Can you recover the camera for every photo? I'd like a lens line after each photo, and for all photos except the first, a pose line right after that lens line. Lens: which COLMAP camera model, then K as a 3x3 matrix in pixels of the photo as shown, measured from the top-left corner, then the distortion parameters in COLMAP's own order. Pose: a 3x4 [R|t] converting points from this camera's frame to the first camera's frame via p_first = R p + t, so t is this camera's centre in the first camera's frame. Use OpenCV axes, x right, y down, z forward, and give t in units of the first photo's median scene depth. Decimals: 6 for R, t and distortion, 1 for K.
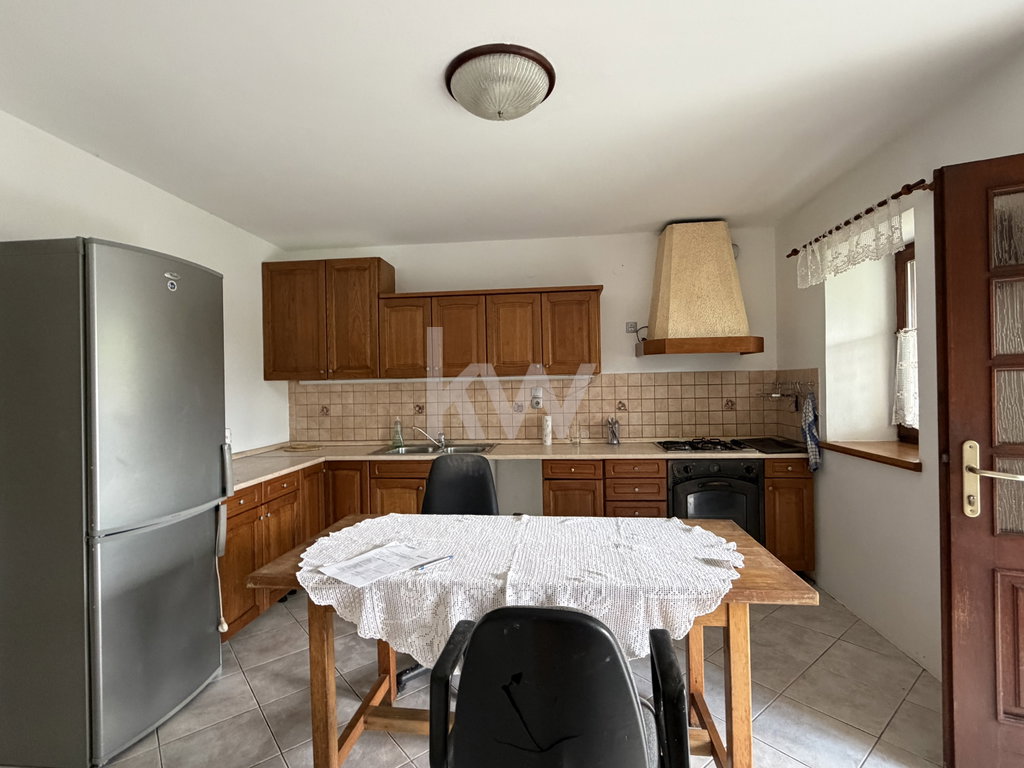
lens RADIAL K [[490.1, 0, 512.0], [0, 490.1, 384.0], [0, 0, 1]] dist [0.000844, -0.000455]
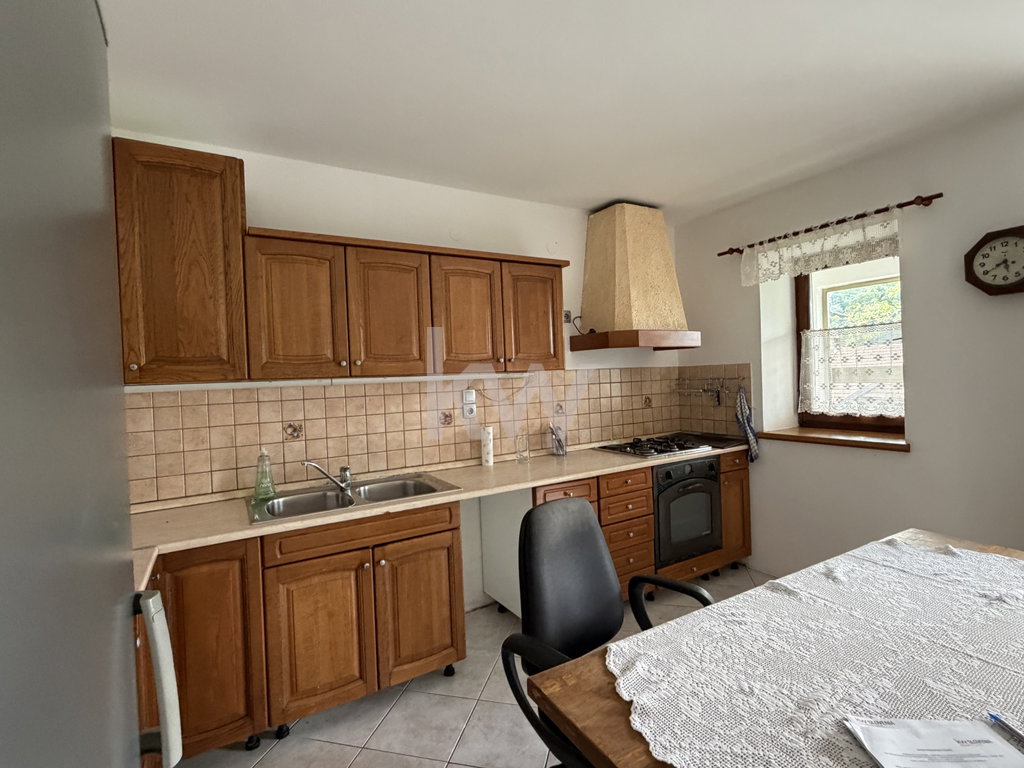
lens RADIAL K [[490.1, 0, 512.0], [0, 490.1, 384.0], [0, 0, 1]] dist [0.000844, -0.000455]
pose [[0.805331, -0.020657, 0.592465, -0.364188], [0.023373, 0.999722, 0.003086, -0.002609], [-0.592364, 0.011362, 0.805590, 0.391137]]
